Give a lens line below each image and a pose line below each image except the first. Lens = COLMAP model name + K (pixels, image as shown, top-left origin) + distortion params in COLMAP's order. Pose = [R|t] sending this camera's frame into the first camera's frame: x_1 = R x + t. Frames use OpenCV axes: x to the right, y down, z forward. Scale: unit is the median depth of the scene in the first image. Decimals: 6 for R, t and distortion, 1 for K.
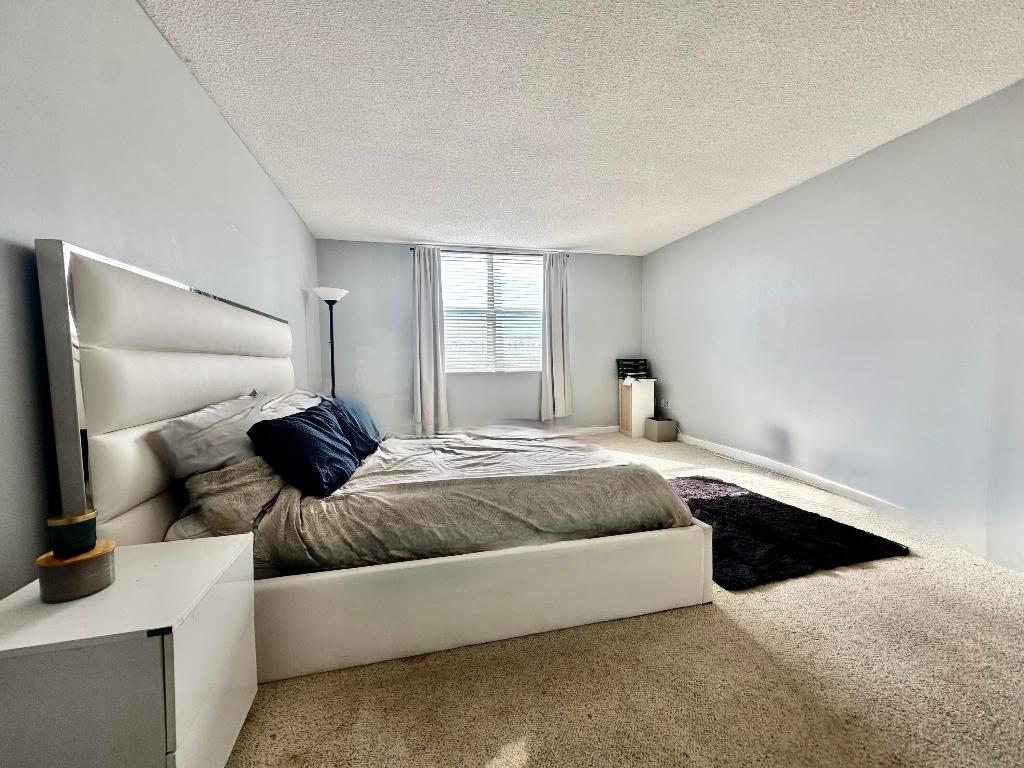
lens RADIAL K [[413.1, 0, 513.6], [0, 413.1, 385.8], [0, 0, 1]] dist [0.000662, -0.000310]
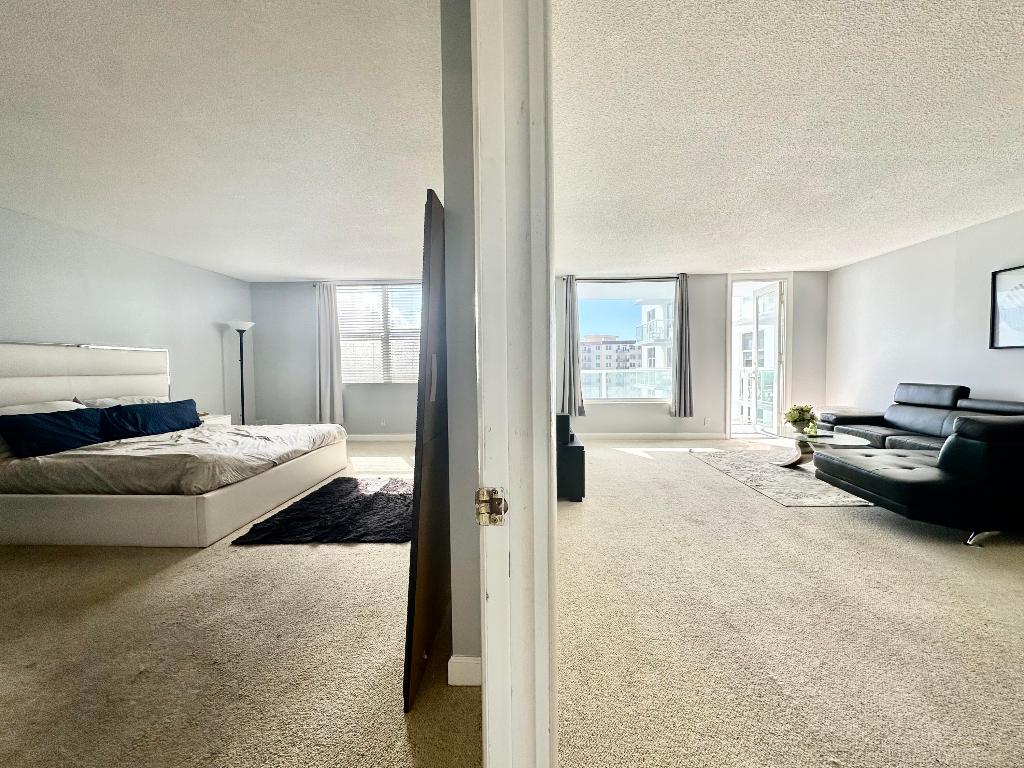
lens RADIAL K [[413.1, 0, 510.1], [0, 413.1, 383.8], [0, 0, 1]] dist [0.000662, -0.000310]
pose [[0.953062, 0.012369, -0.302521, 0.816913], [-0.018796, 0.999655, -0.018343, -0.020160], [0.302190, 0.023168, 0.952966, -0.031679]]
